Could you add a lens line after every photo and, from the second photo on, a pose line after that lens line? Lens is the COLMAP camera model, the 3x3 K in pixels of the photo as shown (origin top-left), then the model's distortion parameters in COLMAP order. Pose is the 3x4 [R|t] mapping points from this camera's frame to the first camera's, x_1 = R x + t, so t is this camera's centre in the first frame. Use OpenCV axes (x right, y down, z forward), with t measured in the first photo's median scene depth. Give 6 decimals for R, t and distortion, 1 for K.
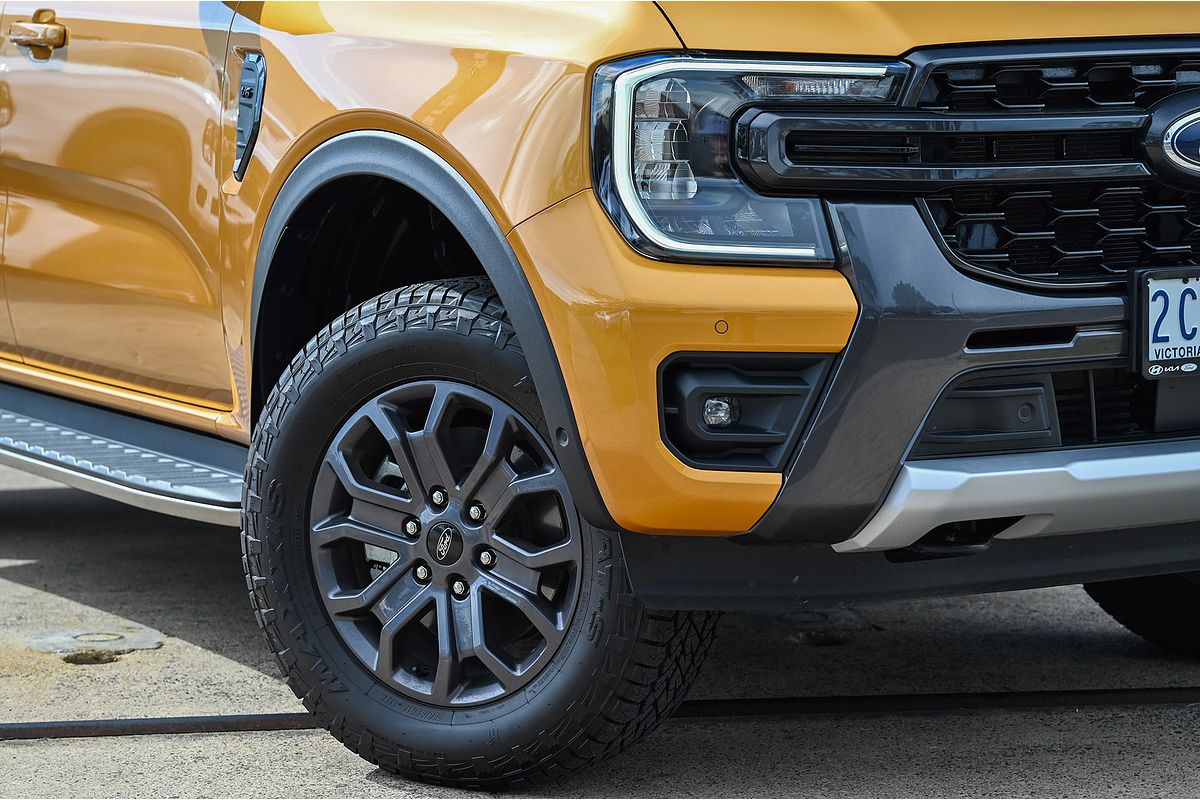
lens RADIAL K [[3461.7, 0, 598.7], [0, 3461.7, 388.3], [0, 0, 1]] dist [-0.004994, 0.000000]
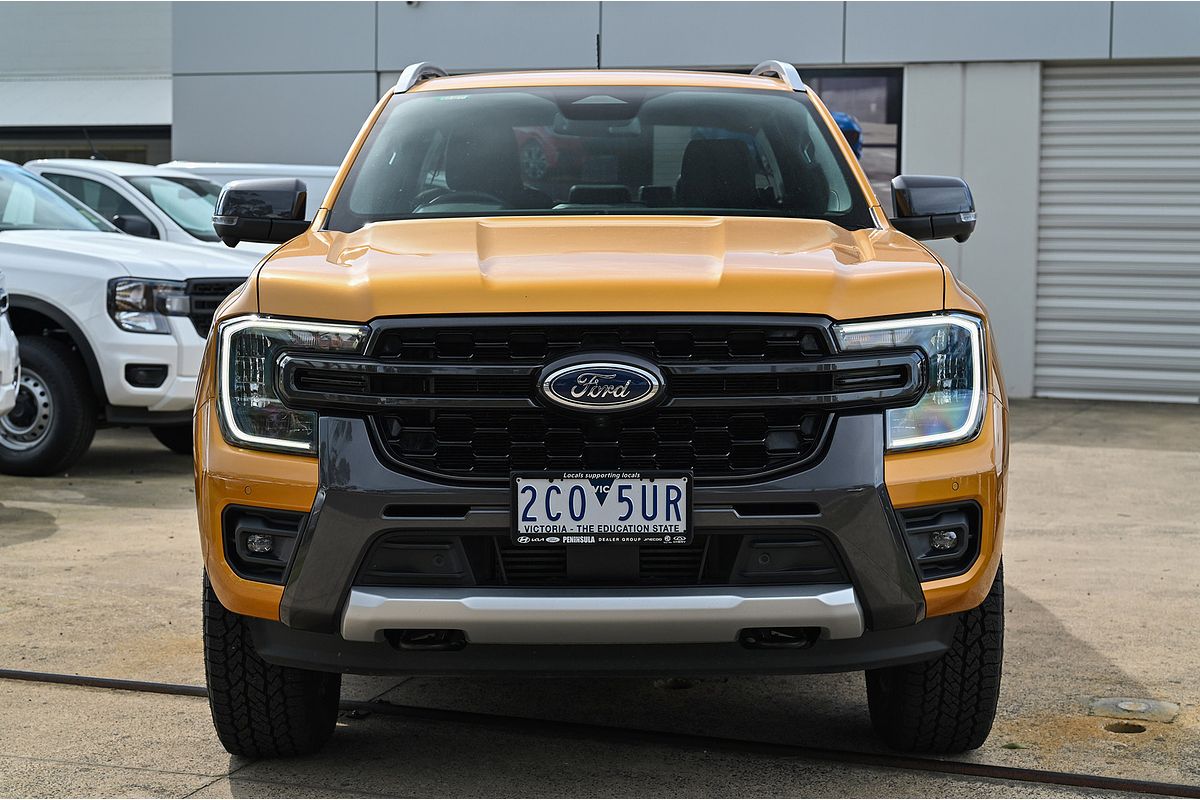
lens RADIAL K [[2101.6, 0, 598.2], [0, 2101.6, 401.1], [0, 0, 1]] dist [0.044615, 0.000000]
pose [[0.884594, 0.050215, -0.463650, 0.566027], [-0.063362, 0.997908, -0.012811, -0.051540], [0.462037, 0.040710, 0.885926, 0.206420]]
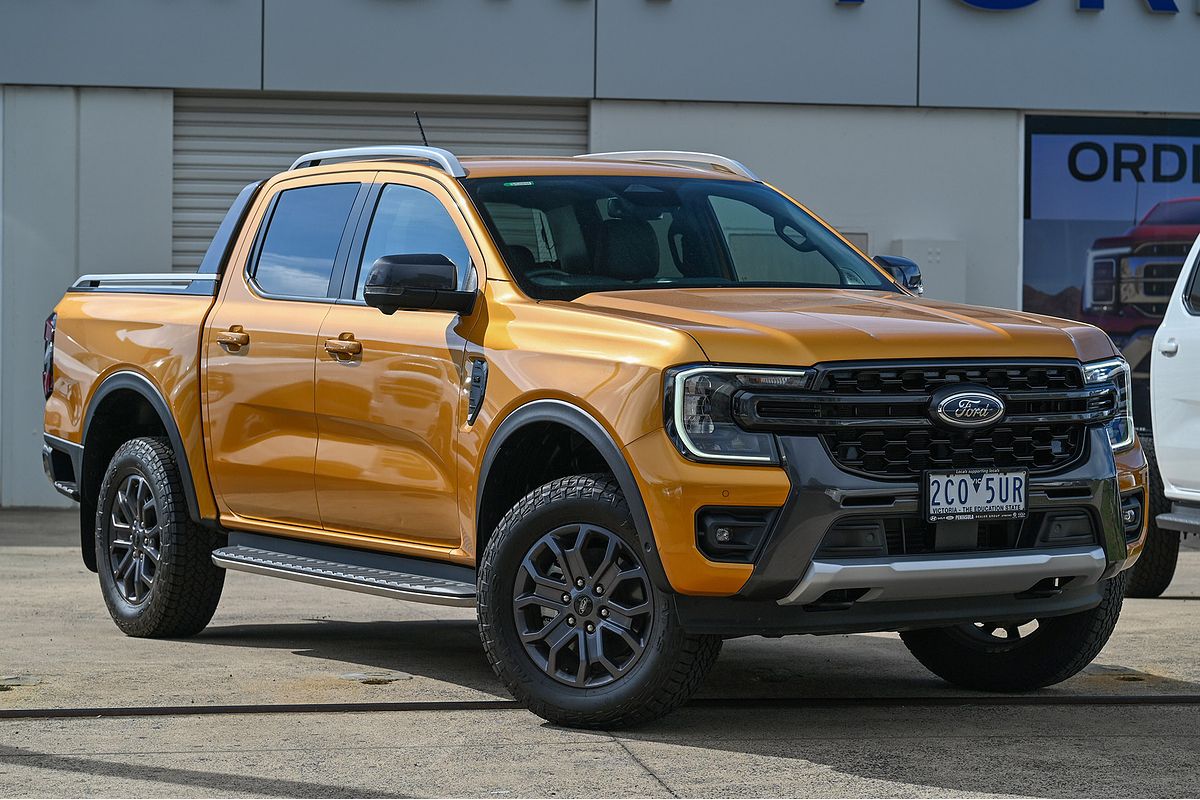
lens RADIAL K [[3223.2, 0, 604.2], [0, 3223.2, 402.4], [0, 0, 1]] dist [-0.012561, 0.000000]
pose [[0.999778, 0.012709, 0.016824, -0.066043], [-0.011315, 0.996691, -0.080489, 0.078421], [-0.017791, 0.080281, 0.996614, -0.876117]]
